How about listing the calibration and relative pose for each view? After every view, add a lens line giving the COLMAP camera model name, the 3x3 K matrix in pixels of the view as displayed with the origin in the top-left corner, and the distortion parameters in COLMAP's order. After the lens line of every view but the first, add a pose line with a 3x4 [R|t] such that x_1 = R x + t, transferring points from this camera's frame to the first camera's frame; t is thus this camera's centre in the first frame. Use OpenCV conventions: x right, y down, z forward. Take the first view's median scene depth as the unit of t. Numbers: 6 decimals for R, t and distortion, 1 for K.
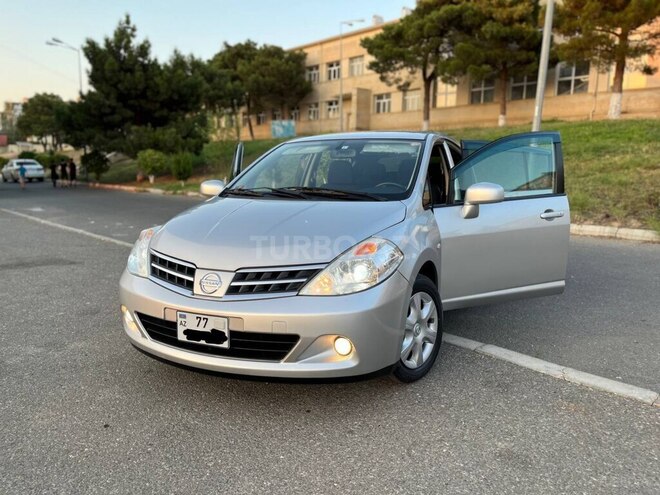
lens RADIAL K [[491.9, 0, 338.0], [0, 491.9, 248.8], [0, 0, 1]] dist [0.048575, -0.080298]
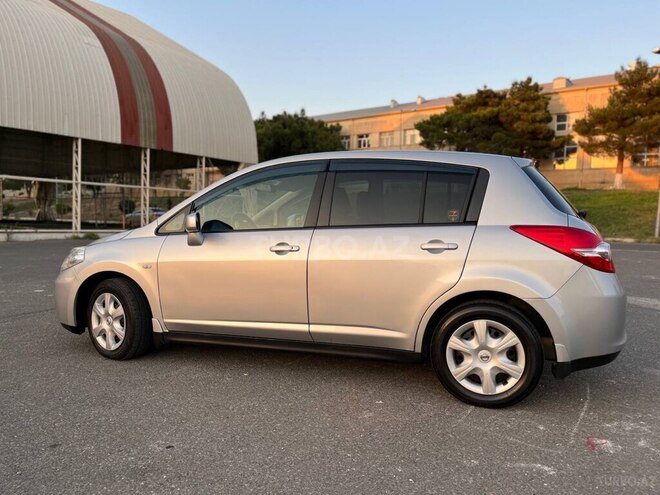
lens RADIAL K [[491.9, 0, 331.8], [0, 491.9, 250.1], [0, 0, 1]] dist [0.048575, -0.080298]
pose [[0.983568, -0.001864, 0.180527, -0.539266], [0.019134, 0.995391, -0.093970, 0.060909], [-0.179519, 0.095880, 0.979071, -0.333072]]
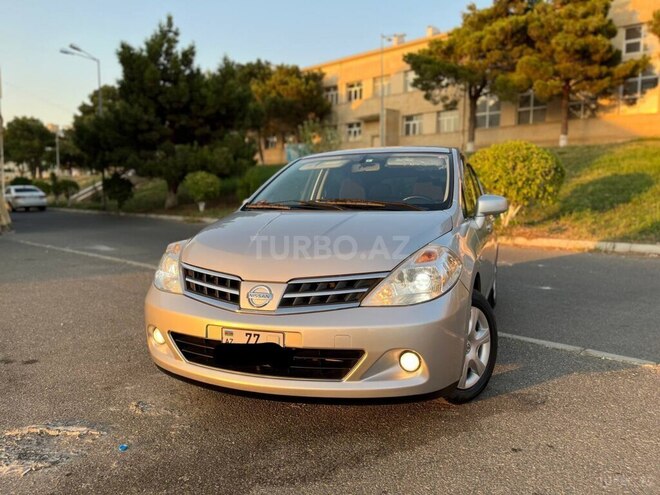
lens RADIAL K [[491.9, 0, 334.9], [0, 491.9, 250.6], [0, 0, 1]] dist [0.048575, -0.080298]
pose [[0.998315, -0.012295, 0.056713, -0.174368], [0.015170, 0.998606, -0.050550, -0.017747], [-0.056012, 0.051325, 0.997110, 0.134923]]
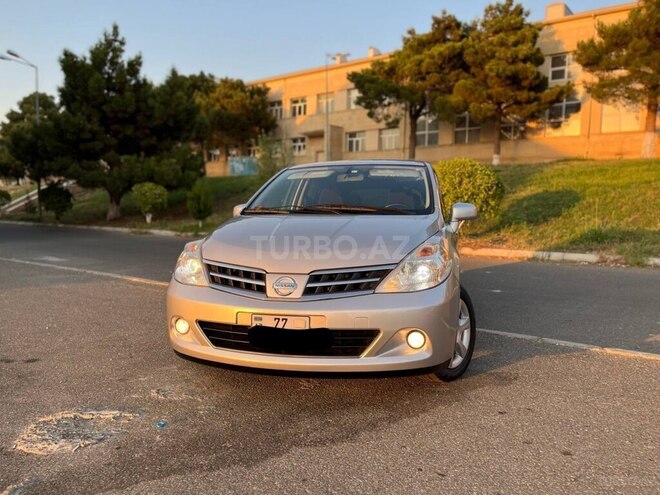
lens RADIAL K [[491.9, 0, 332.8], [0, 491.9, 250.1], [0, 0, 1]] dist [0.048575, -0.080298]
pose [[0.984829, -0.010819, 0.173188, -0.189953], [0.024684, 0.996640, -0.078103, -0.013632], [-0.171761, 0.081193, 0.981787, 0.123683]]
